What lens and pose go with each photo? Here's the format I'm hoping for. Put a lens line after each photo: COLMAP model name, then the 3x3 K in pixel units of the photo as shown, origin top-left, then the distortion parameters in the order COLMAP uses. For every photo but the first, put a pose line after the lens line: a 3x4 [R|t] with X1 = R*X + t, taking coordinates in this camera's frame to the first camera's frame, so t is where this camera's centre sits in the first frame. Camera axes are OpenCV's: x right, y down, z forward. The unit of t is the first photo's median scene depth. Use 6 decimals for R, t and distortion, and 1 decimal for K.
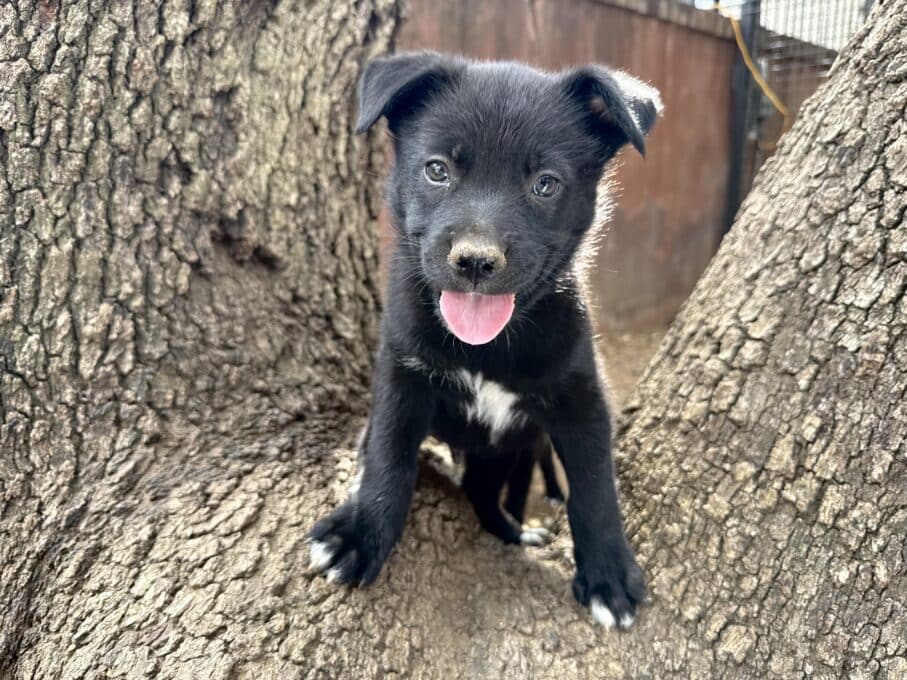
lens RADIAL K [[613.3, 0, 453.5], [0, 613.3, 340.0], [0, 0, 1]] dist [-0.051571, 0.020877]
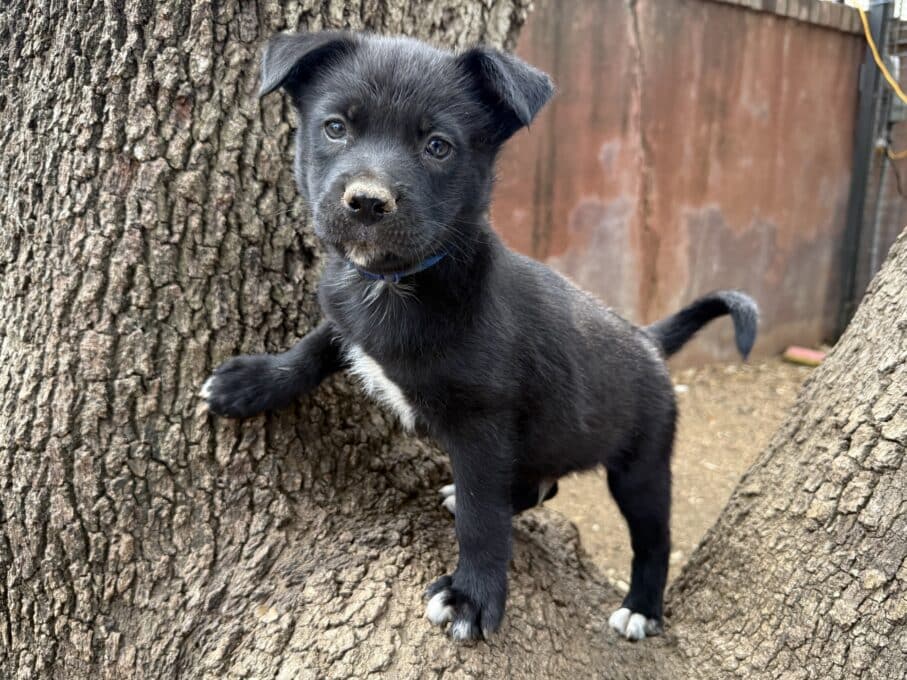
lens RADIAL K [[672.7, 0, 453.5], [0, 672.7, 340.0], [0, 0, 1]] dist [-0.011679, -0.025840]
pose [[0.995305, 0.013375, -0.095860, -0.096068], [-0.011057, 0.999634, 0.024677, -0.184964], [0.096155, -0.023501, 0.995089, -0.120382]]
